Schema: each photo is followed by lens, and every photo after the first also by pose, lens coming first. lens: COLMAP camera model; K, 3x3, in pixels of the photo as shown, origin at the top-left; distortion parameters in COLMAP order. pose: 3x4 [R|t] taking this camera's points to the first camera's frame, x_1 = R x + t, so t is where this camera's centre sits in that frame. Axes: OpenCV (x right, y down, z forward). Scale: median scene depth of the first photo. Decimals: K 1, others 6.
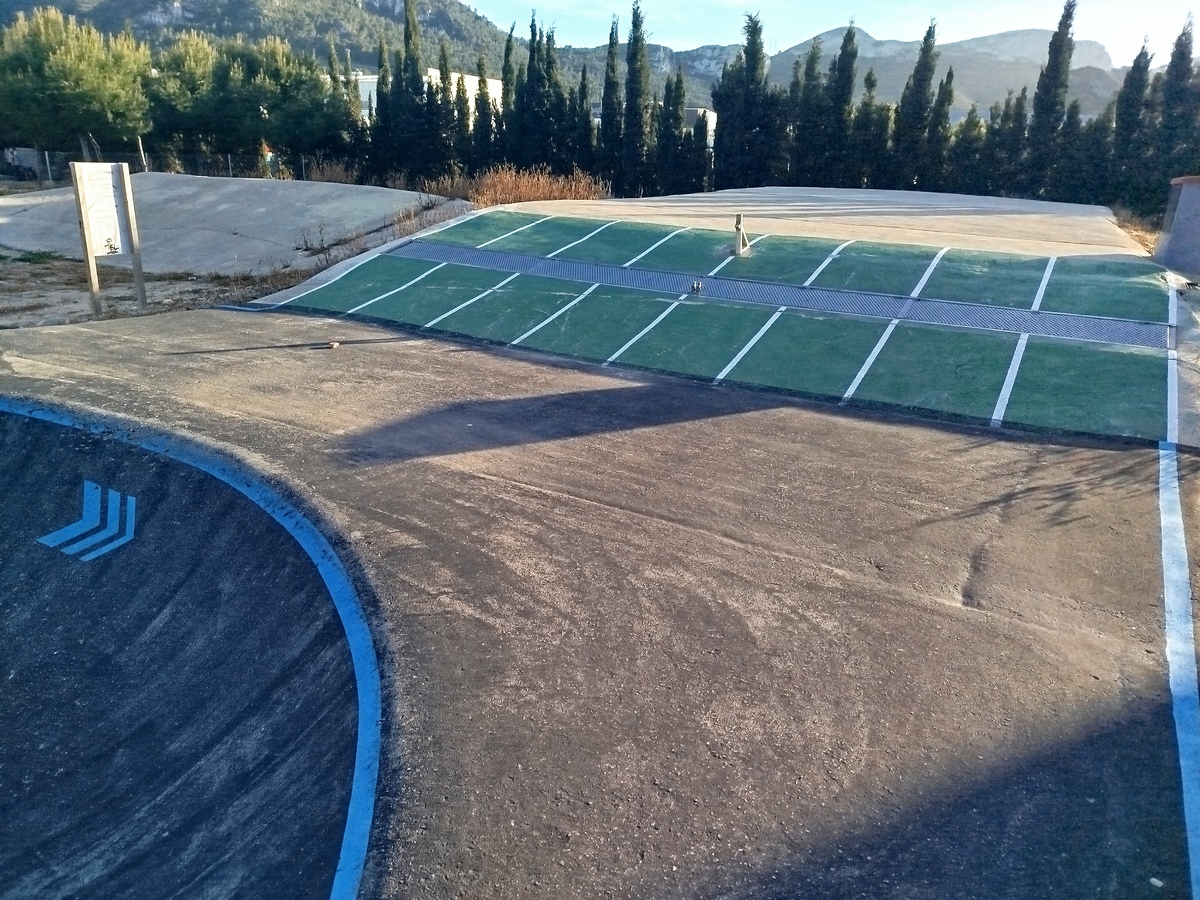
lens RADIAL K [[833.9, 0, 600.0], [0, 833.9, 450.0], [0, 0, 1]] dist [0.060129, -0.045494]
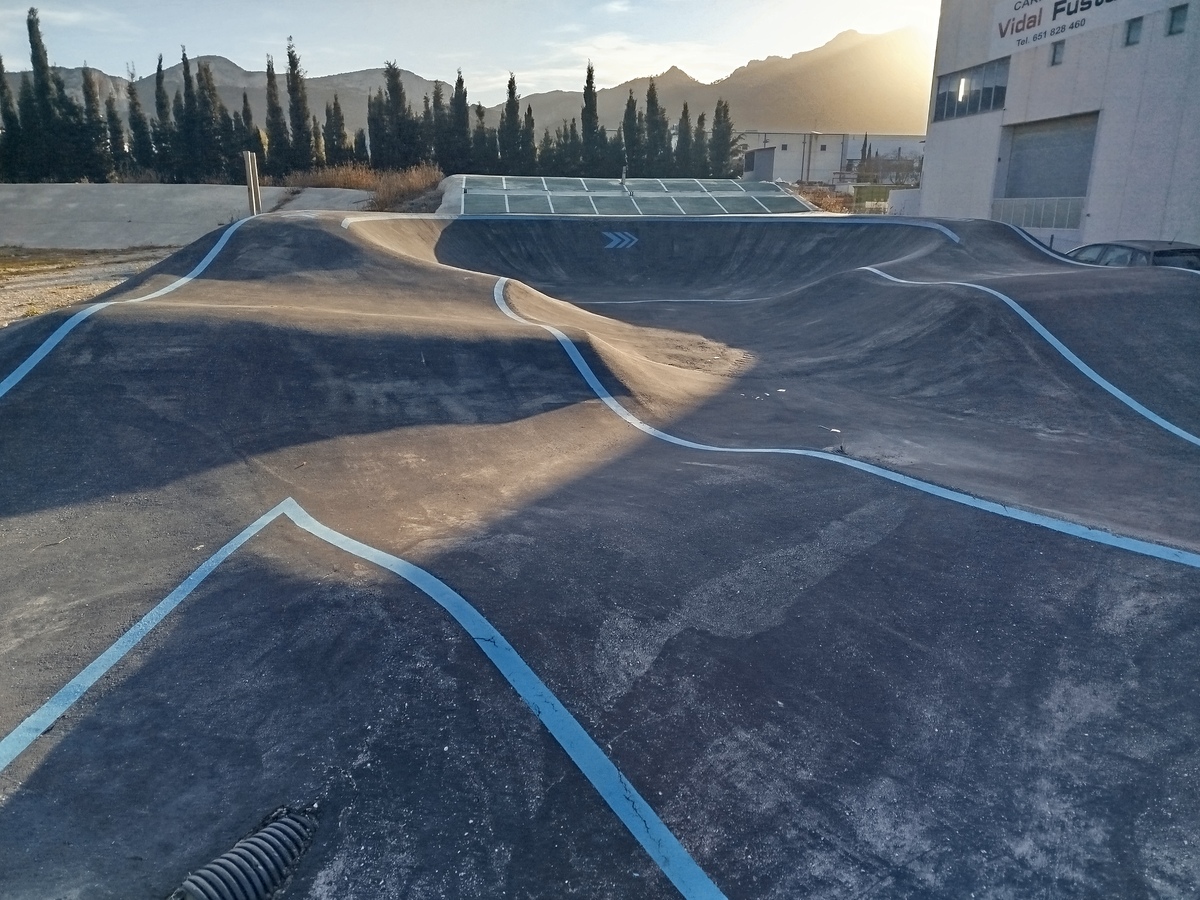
lens RADIAL K [[833.9, 0, 600.0], [0, 833.9, 450.0], [0, 0, 1]] dist [0.060129, -0.045494]
pose [[0.796485, -0.214317, 0.565402, -0.548641], [0.231940, 0.971838, 0.041644, 0.149261], [-0.558405, 0.097971, 0.823763, -0.323593]]
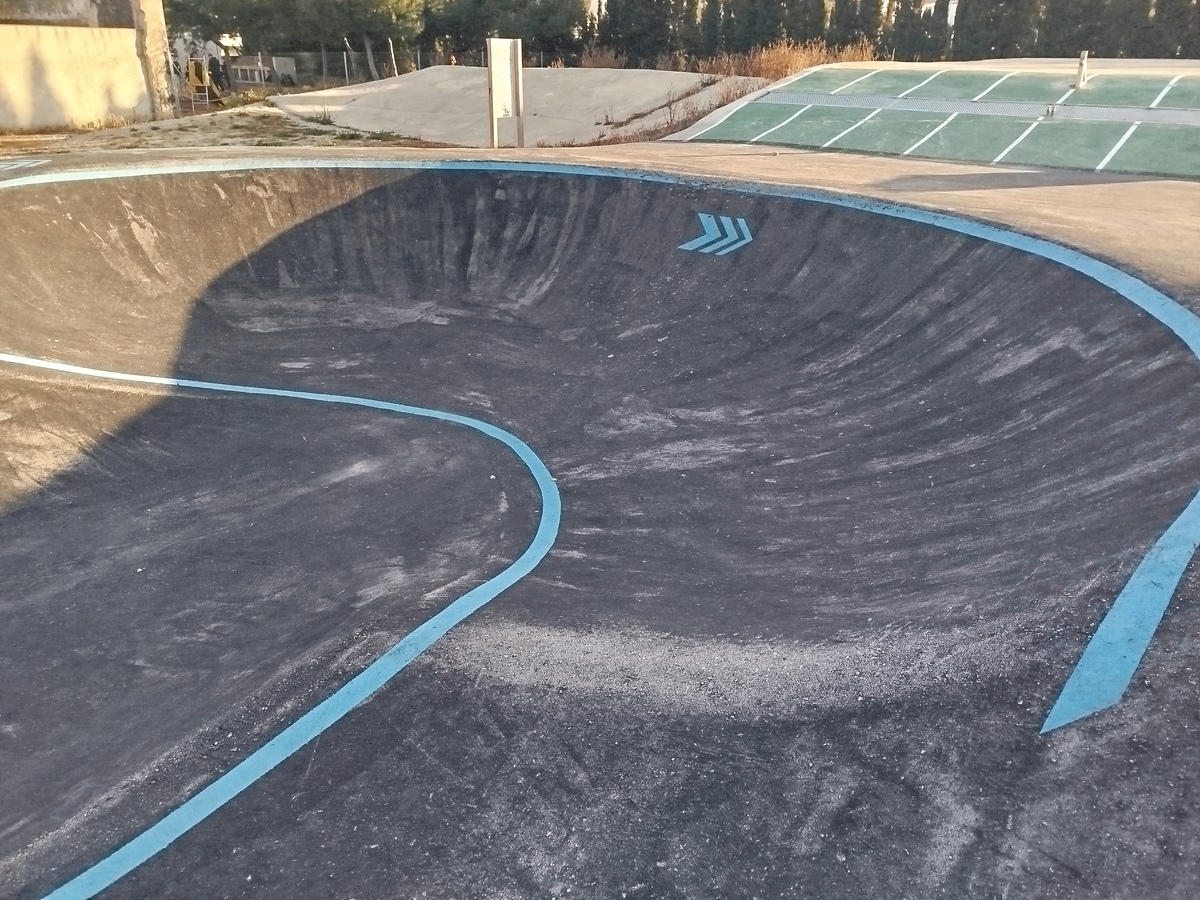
lens RADIAL K [[833.9, 0, 600.0], [0, 833.9, 450.0], [0, 0, 1]] dist [0.060129, -0.045494]
pose [[0.985359, 0.047310, -0.163798, -0.109094], [-0.031636, 0.994781, 0.097009, 0.069758], [0.167533, -0.090406, 0.981713, -0.127209]]
